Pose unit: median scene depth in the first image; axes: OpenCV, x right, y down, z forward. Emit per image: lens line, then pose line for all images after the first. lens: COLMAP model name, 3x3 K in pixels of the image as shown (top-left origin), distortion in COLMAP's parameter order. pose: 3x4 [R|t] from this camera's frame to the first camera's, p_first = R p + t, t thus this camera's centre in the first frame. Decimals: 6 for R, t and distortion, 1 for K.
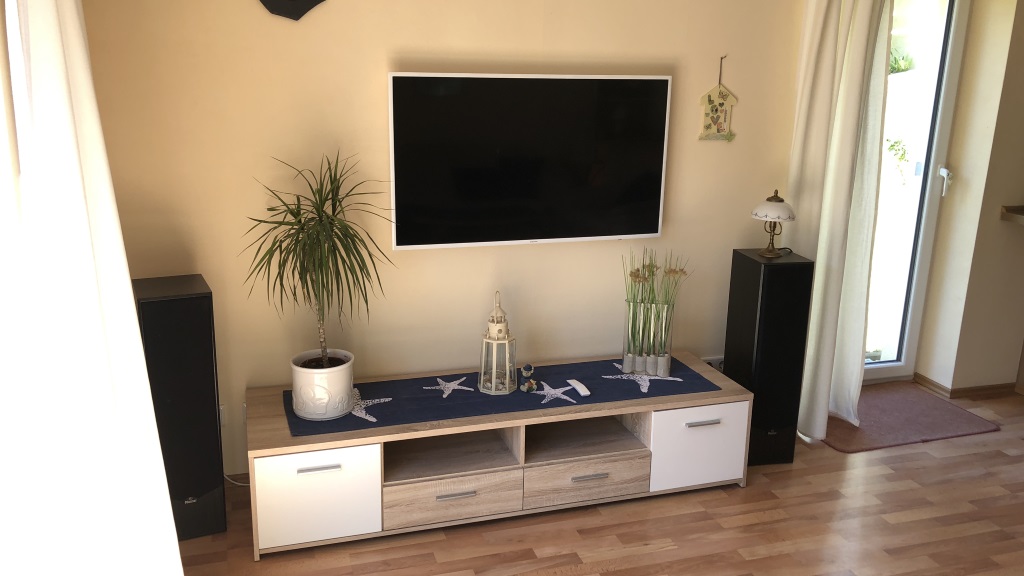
lens RADIAL K [[842.1, 0, 506.2], [0, 842.1, 278.7], [0, 0, 1]] dist [0.024358, -0.008631]
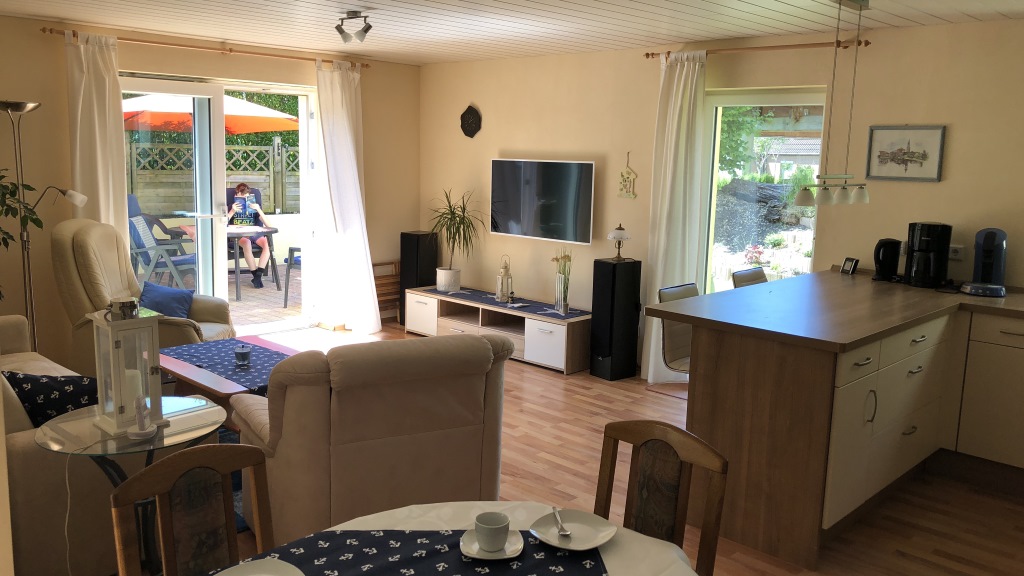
lens RADIAL K [[842.1, 0, 507.6], [0, 842.1, 296.3], [0, 0, 1]] dist [0.024358, -0.008631]
pose [[0.480526, 0.148448, -0.864325, 1.822479], [-0.234304, 0.971475, 0.036588, 0.037612], [0.845102, 0.184933, 0.501600, -0.087420]]
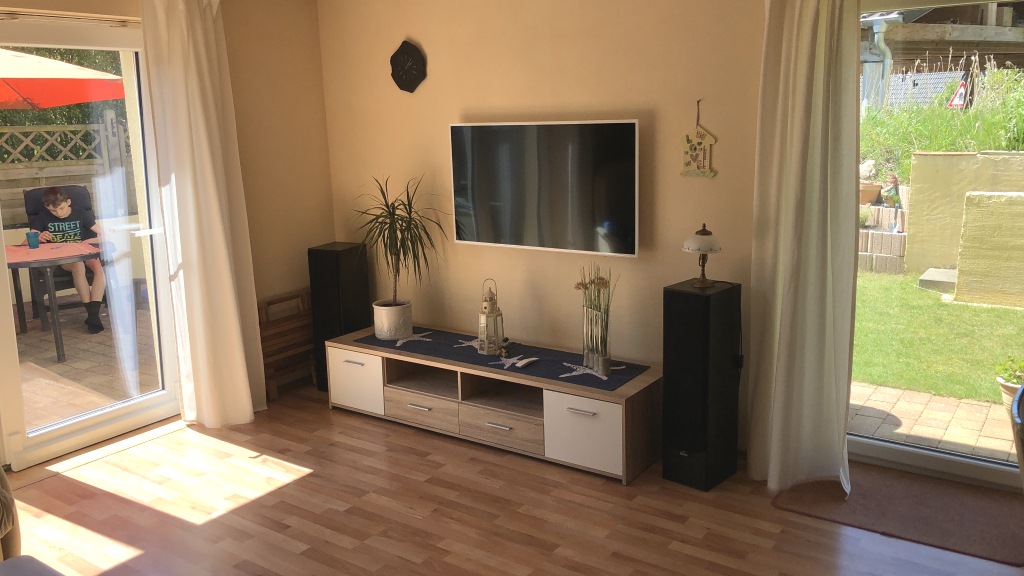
lens RADIAL K [[842.1, 0, 519.0], [0, 842.1, 281.4], [0, 0, 1]] dist [0.024358, -0.008631]
pose [[0.608998, 0.126480, -0.783022, 1.031209], [-0.161915, 0.986240, 0.033375, -0.032106], [0.776469, 0.106458, 0.621098, 0.174320]]
